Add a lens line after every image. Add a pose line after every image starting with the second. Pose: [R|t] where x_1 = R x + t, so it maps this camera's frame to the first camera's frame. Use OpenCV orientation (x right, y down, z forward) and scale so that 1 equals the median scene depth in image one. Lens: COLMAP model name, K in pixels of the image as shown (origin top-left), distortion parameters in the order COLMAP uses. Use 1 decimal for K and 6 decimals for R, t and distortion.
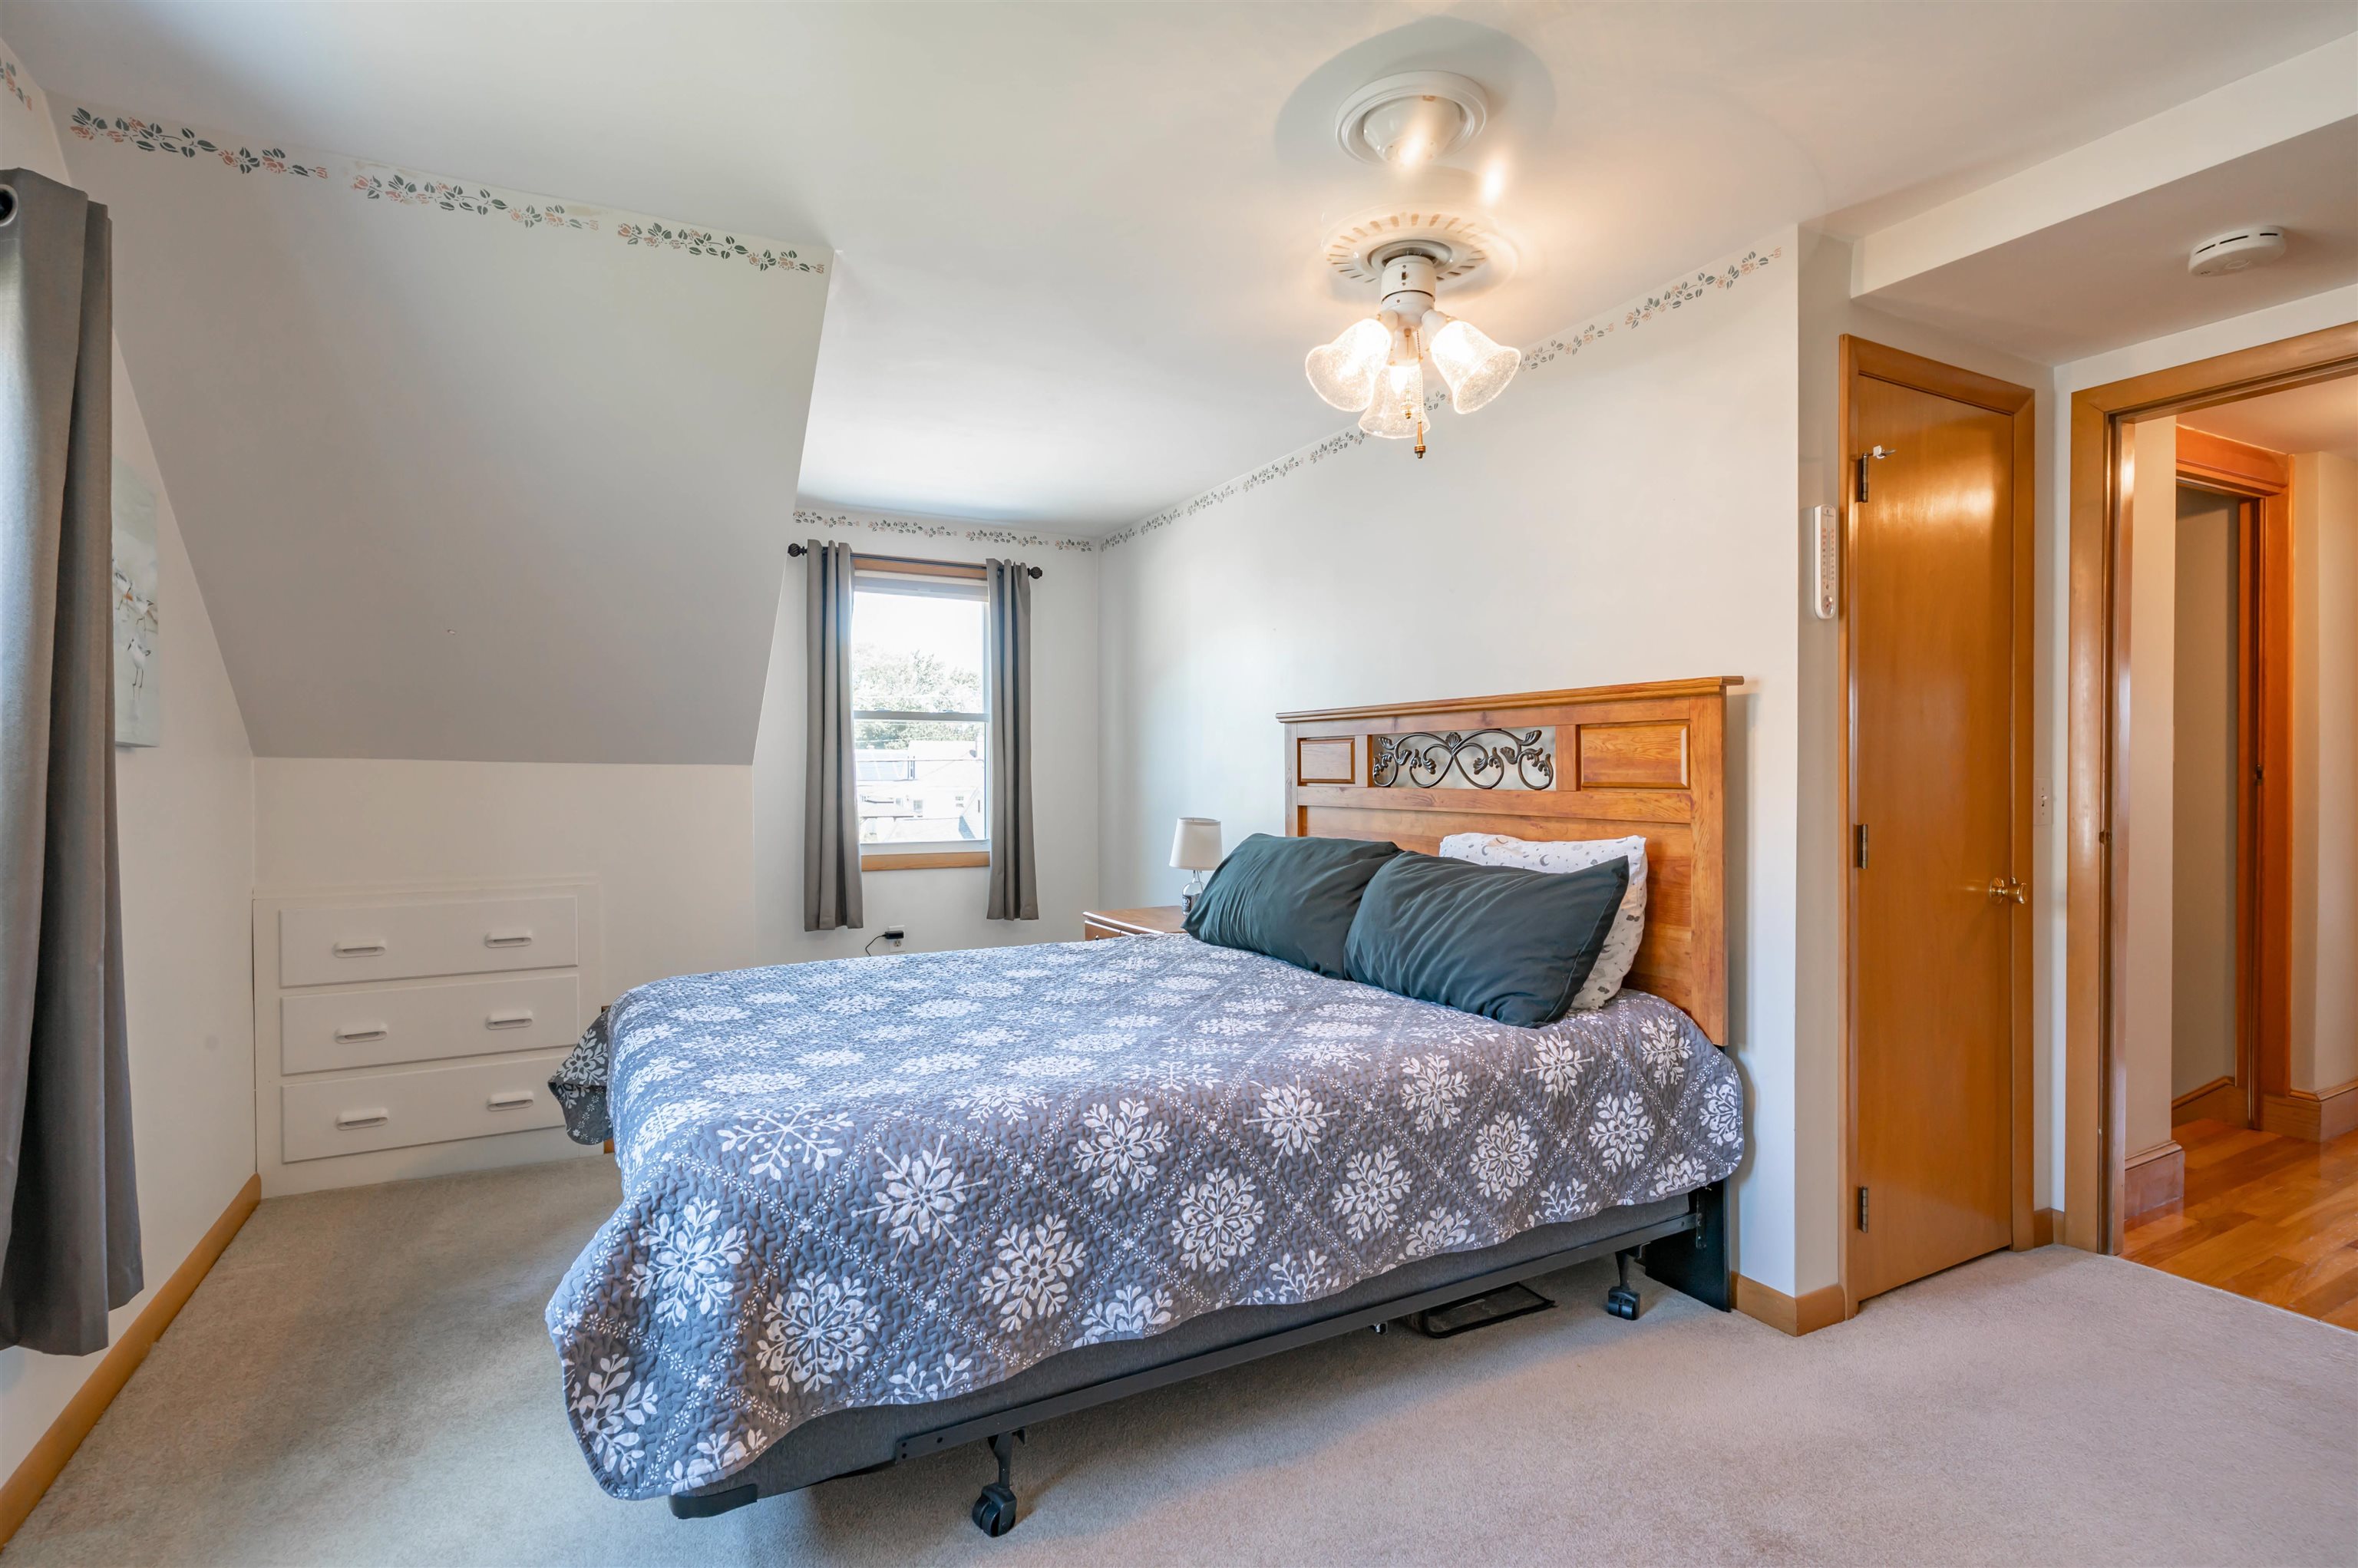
lens RADIAL K [[1140.0, 0, 1172.4], [0, 1140.0, 776.4], [0, 0, 1]] dist [-0.004343, 0.004542]
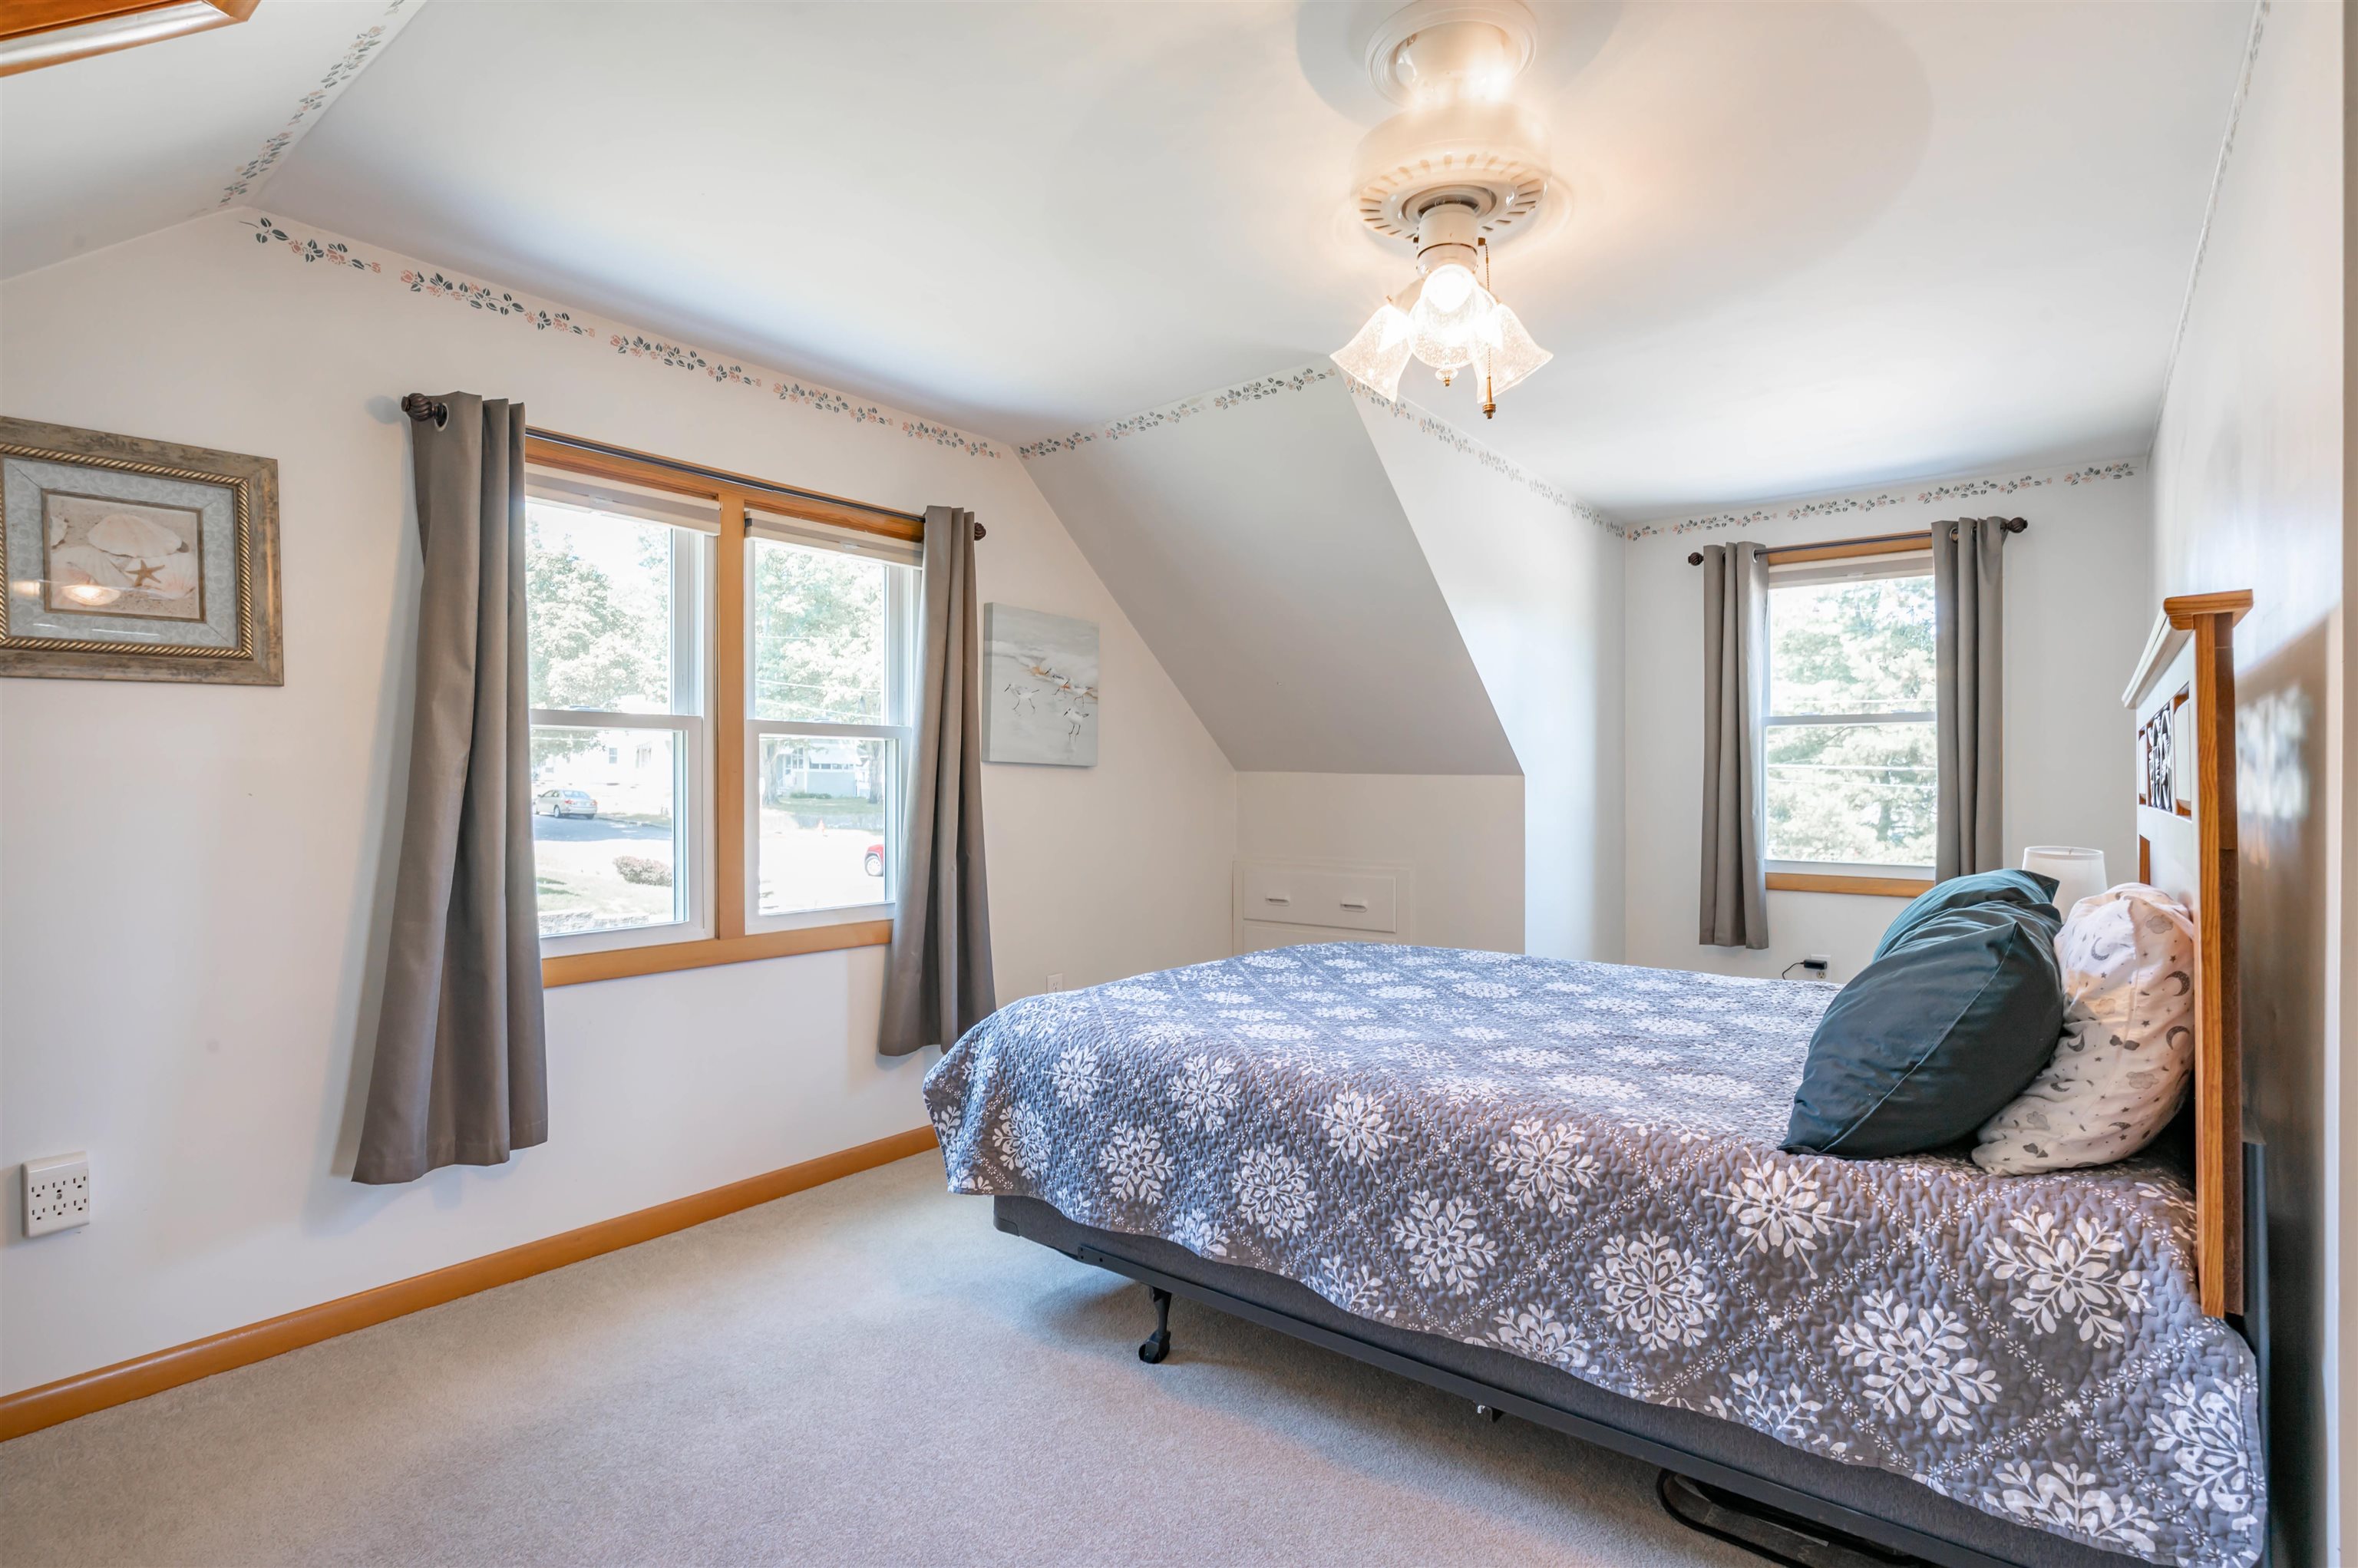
lens RADIAL K [[1140.0, 0, 1172.4], [0, 1140.0, 776.4], [0, 0, 1]] dist [-0.004343, 0.004542]
pose [[0.393769, -0.002913, -0.919205, 0.912519], [-0.006798, 0.999958, -0.006081, 0.000523], [0.919184, 0.008643, 0.393733, 0.433949]]
